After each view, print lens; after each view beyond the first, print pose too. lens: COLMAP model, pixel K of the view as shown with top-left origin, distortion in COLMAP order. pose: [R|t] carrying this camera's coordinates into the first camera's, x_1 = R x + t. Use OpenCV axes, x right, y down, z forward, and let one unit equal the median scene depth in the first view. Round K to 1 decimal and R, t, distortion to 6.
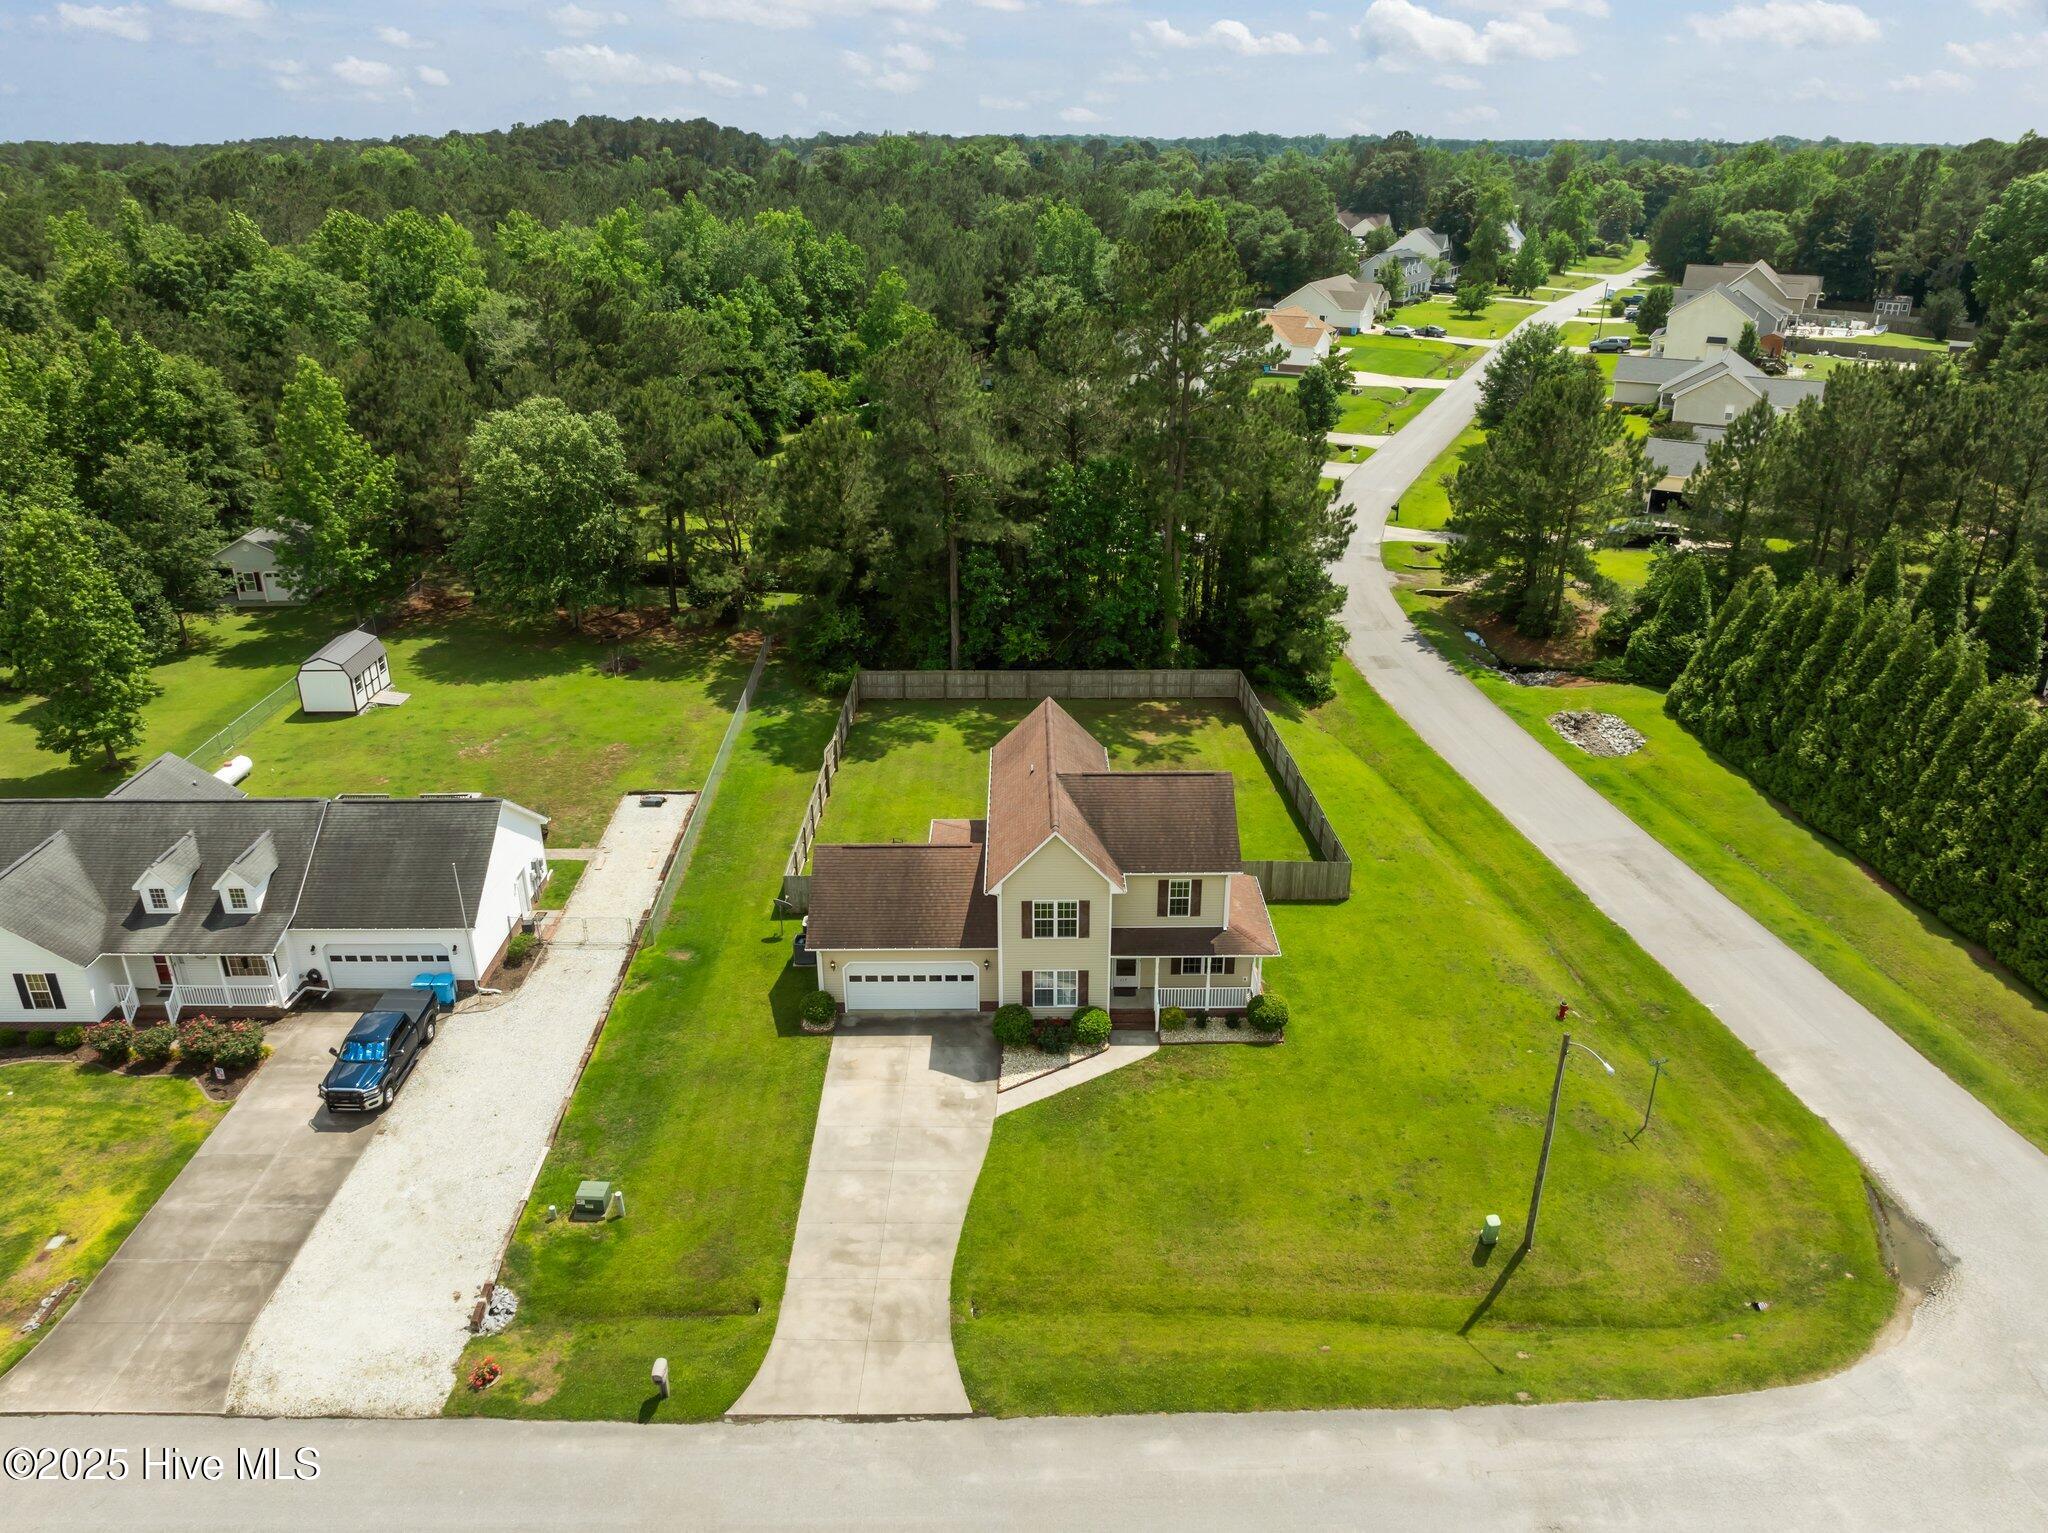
lens RADIAL K [[1439.5, 0, 1029.3], [0, 1439.5, 757.5], [0, 0, 1]] dist [-0.025234, -0.014368]
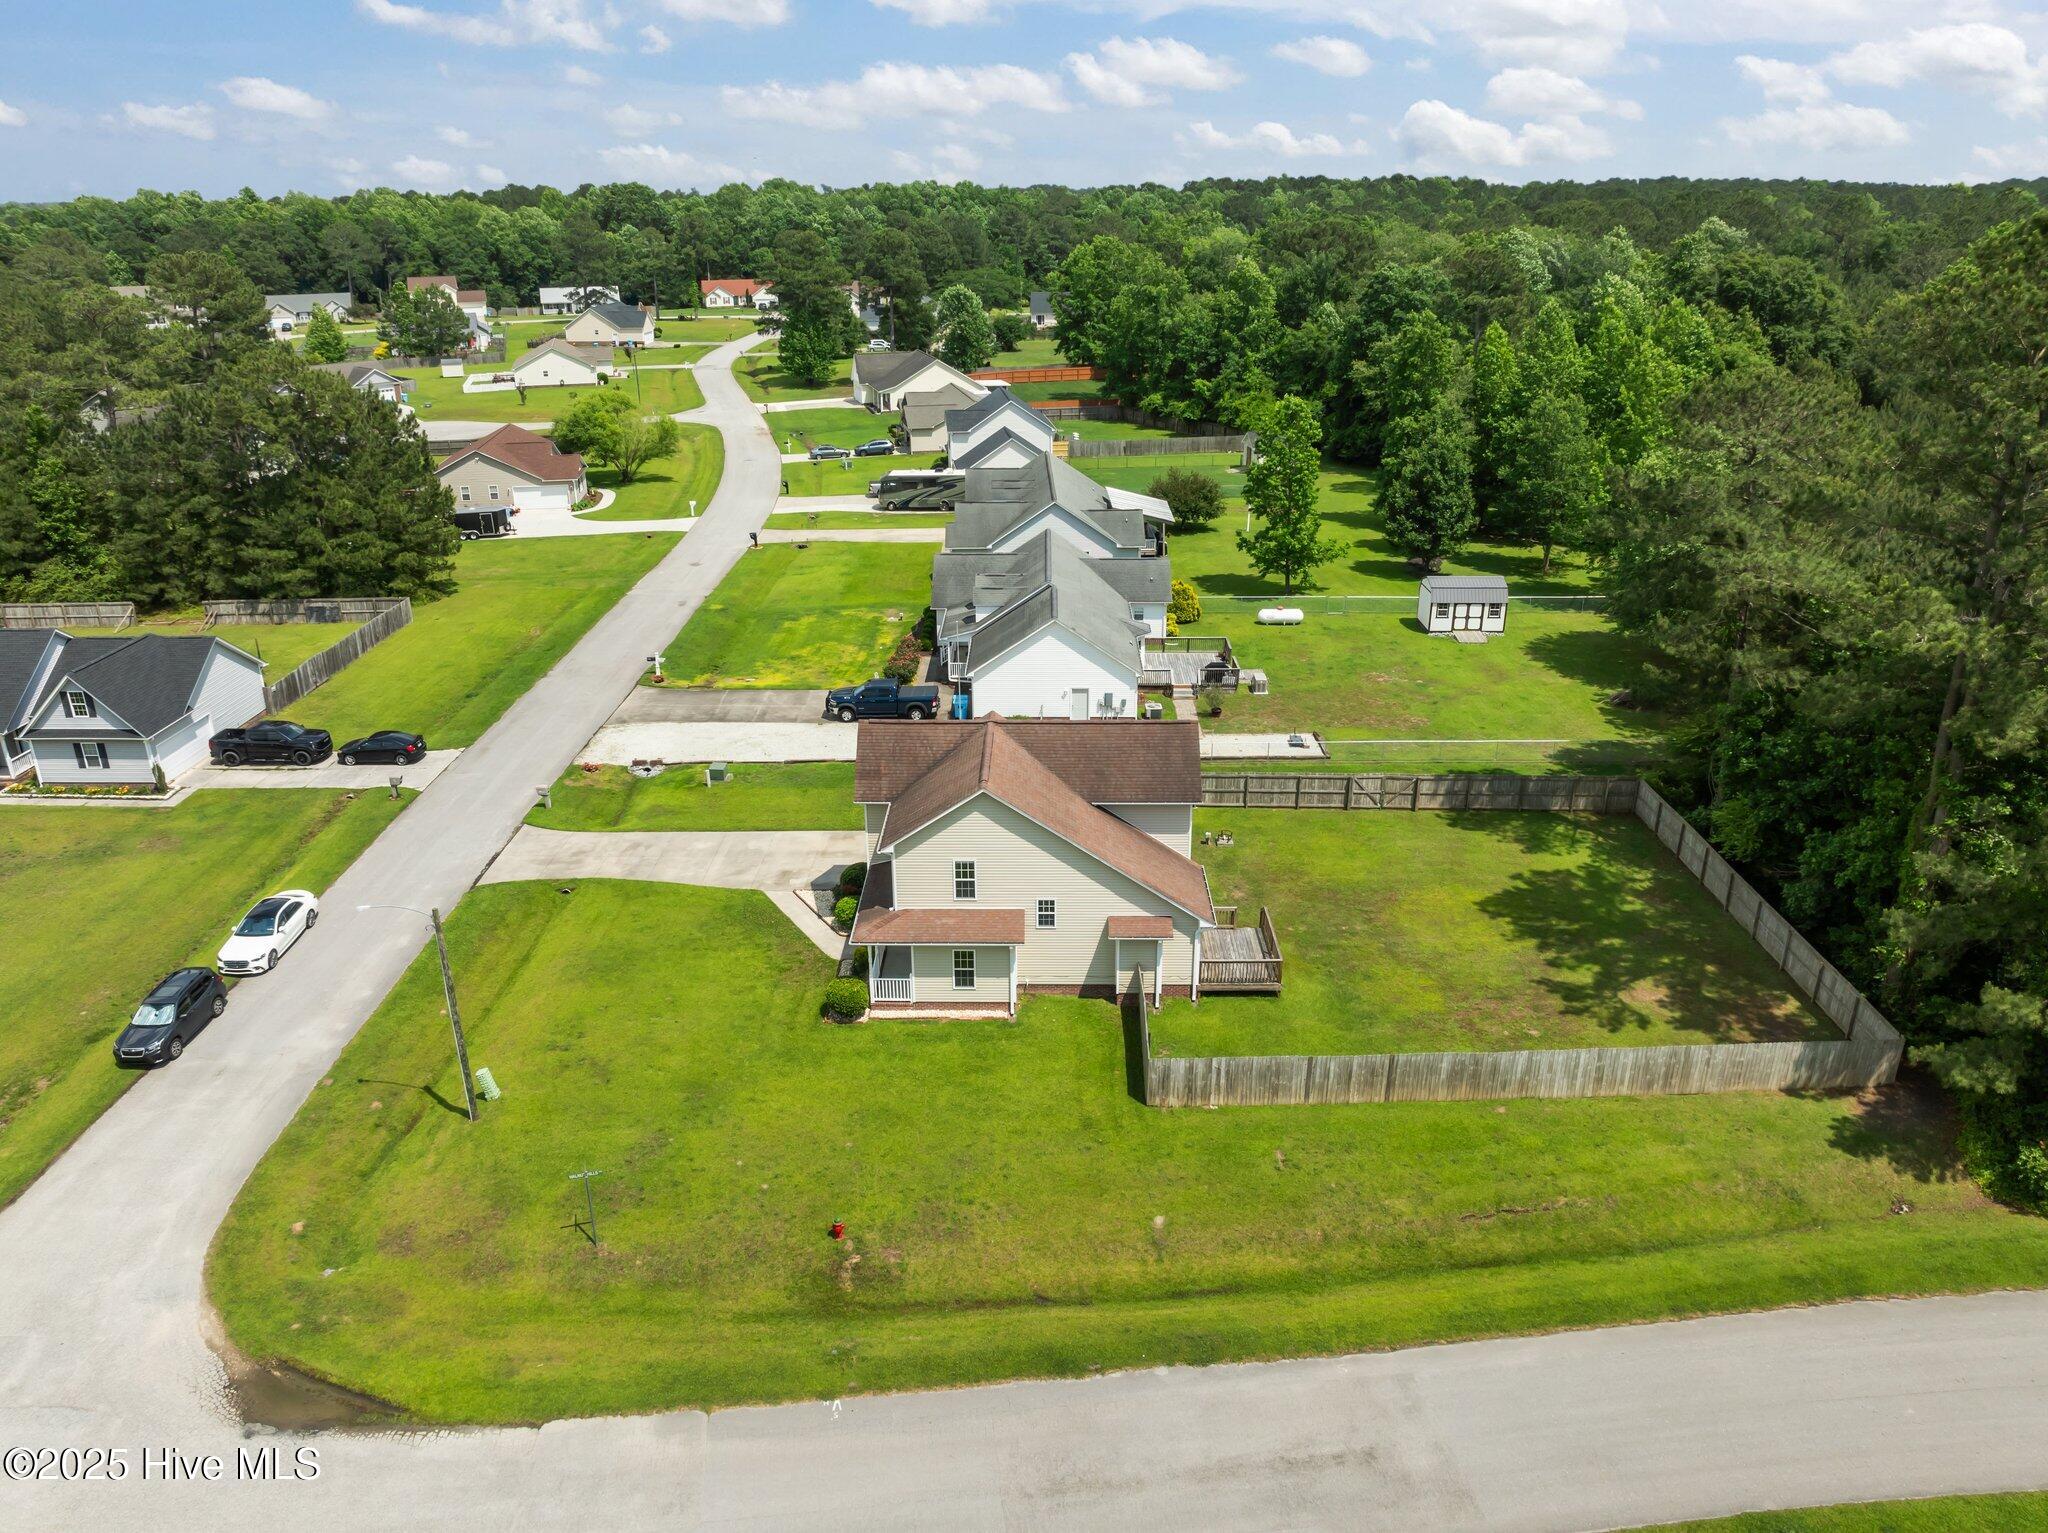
lens RADIAL K [[1441.4, 0, 1041.1], [0, 1441.4, 764.0], [0, 0, 1]] dist [-0.026987, -0.012839]
pose [[-0.011739, 0.371376, -0.928408, 1.023739], [-0.392451, 0.852262, 0.345879, -0.347280], [0.919698, 0.368415, 0.135743, 0.948373]]
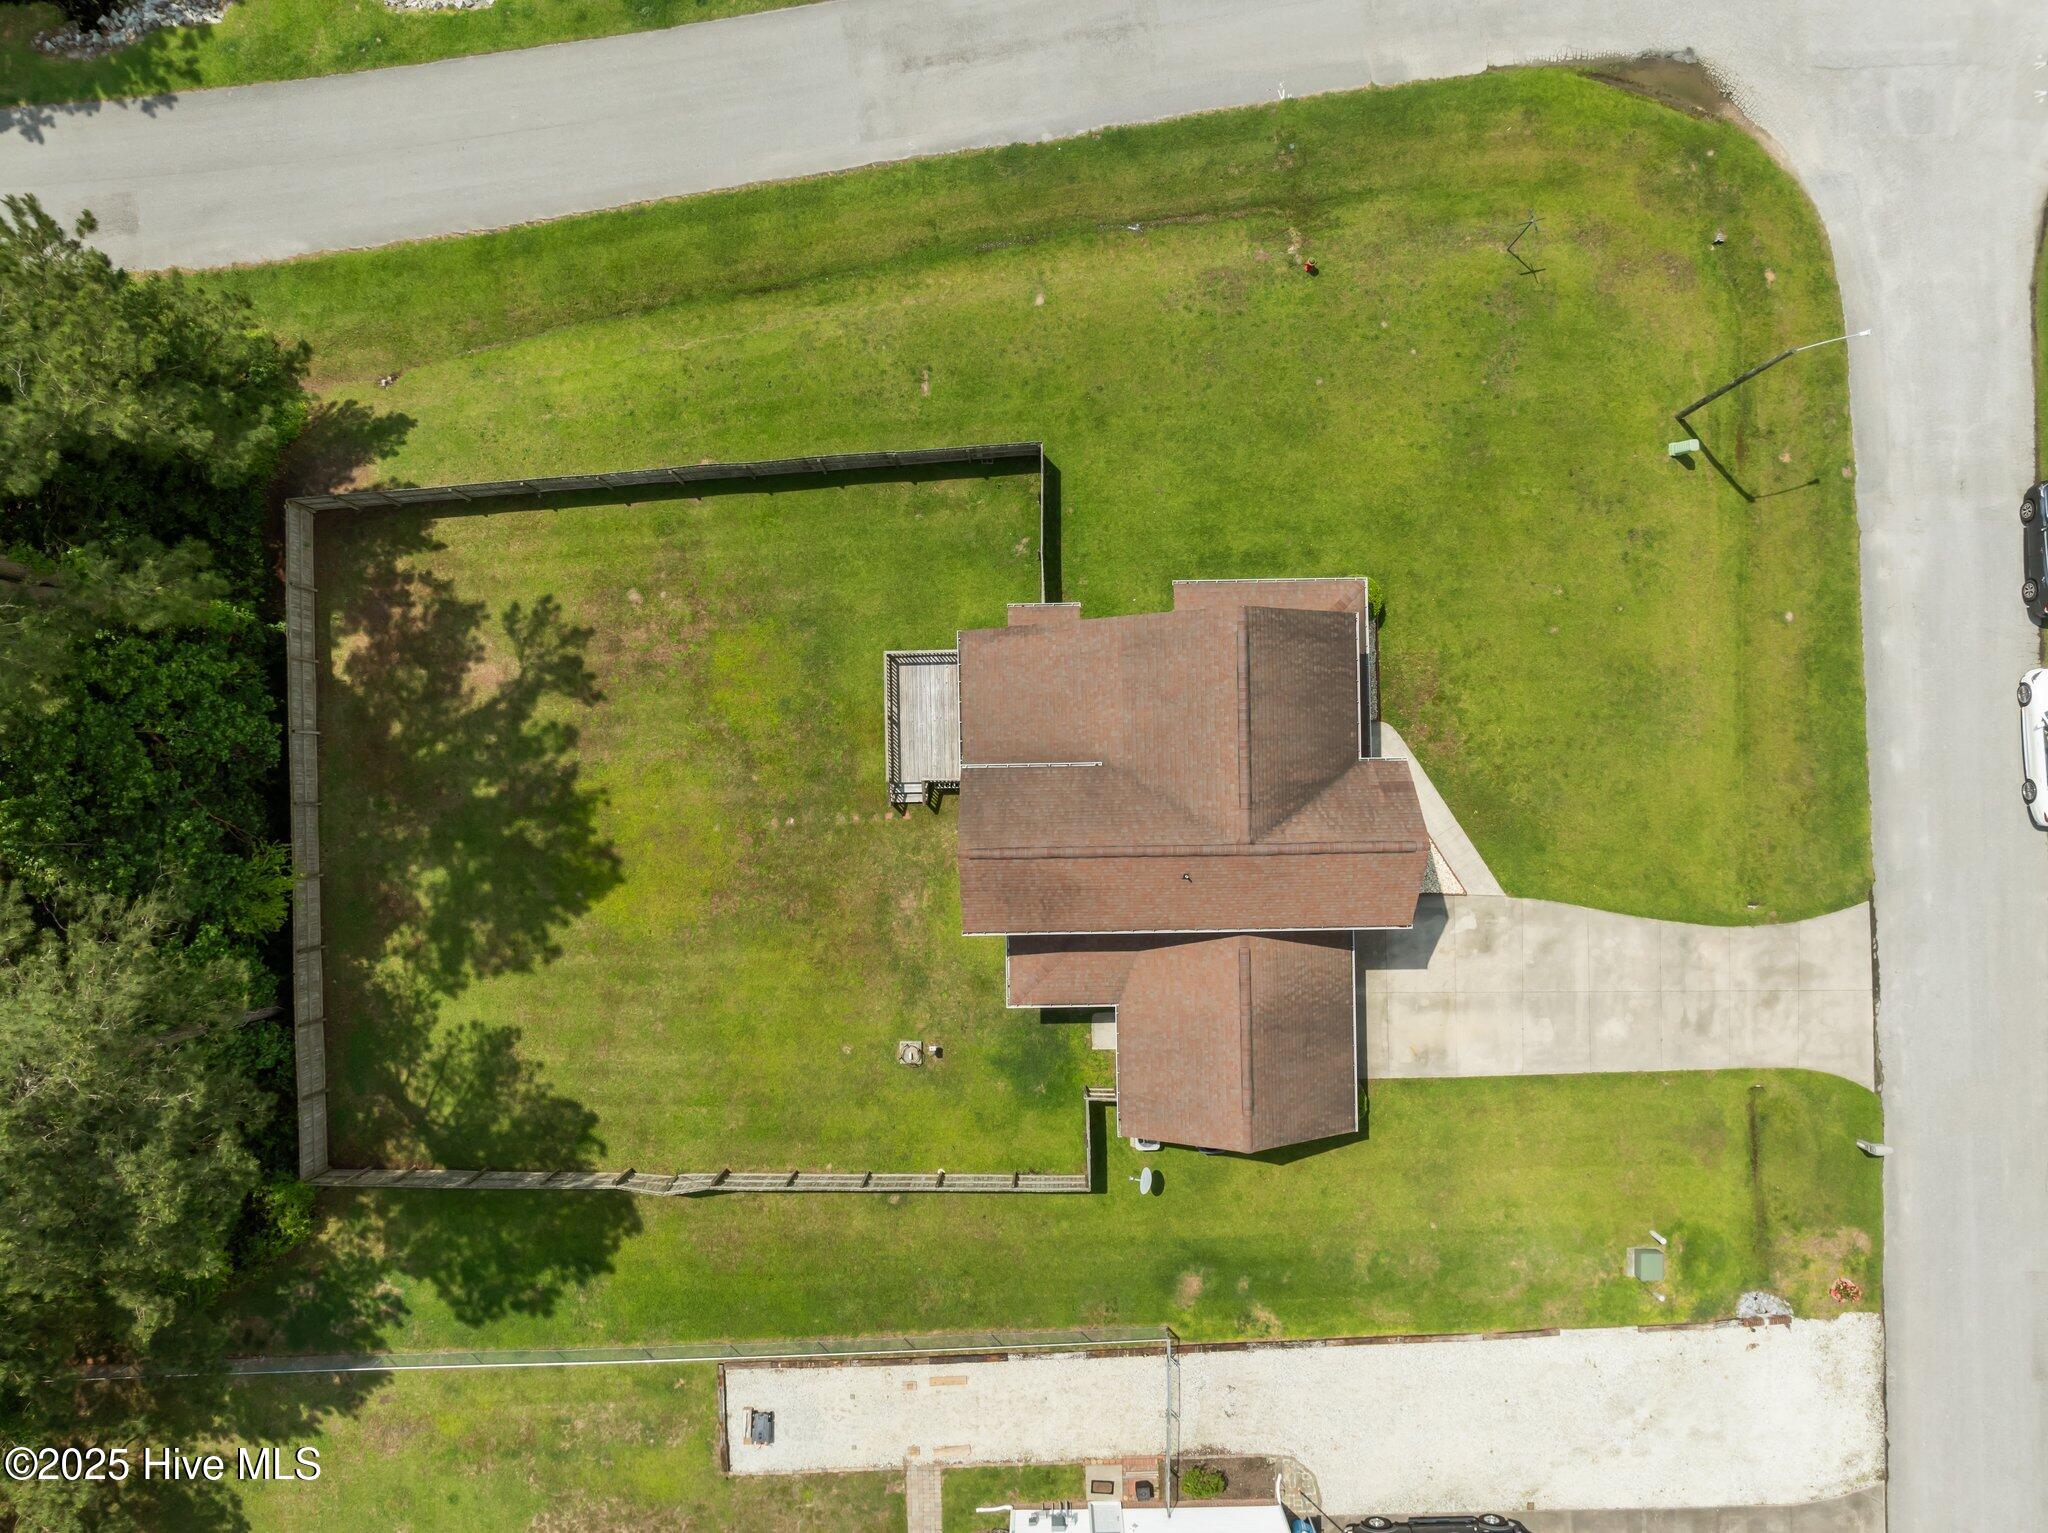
lens RADIAL K [[1434.7, 0, 1030.4], [0, 1434.7, 762.9], [0, 0, 1]] dist [-0.034969, 0.000618]
pose [[-0.009834, -0.999811, 0.016761, 0.051420], [0.404850, 0.011346, 0.914313, -0.735666], [-0.914330, 0.015777, 0.404662, 0.842472]]
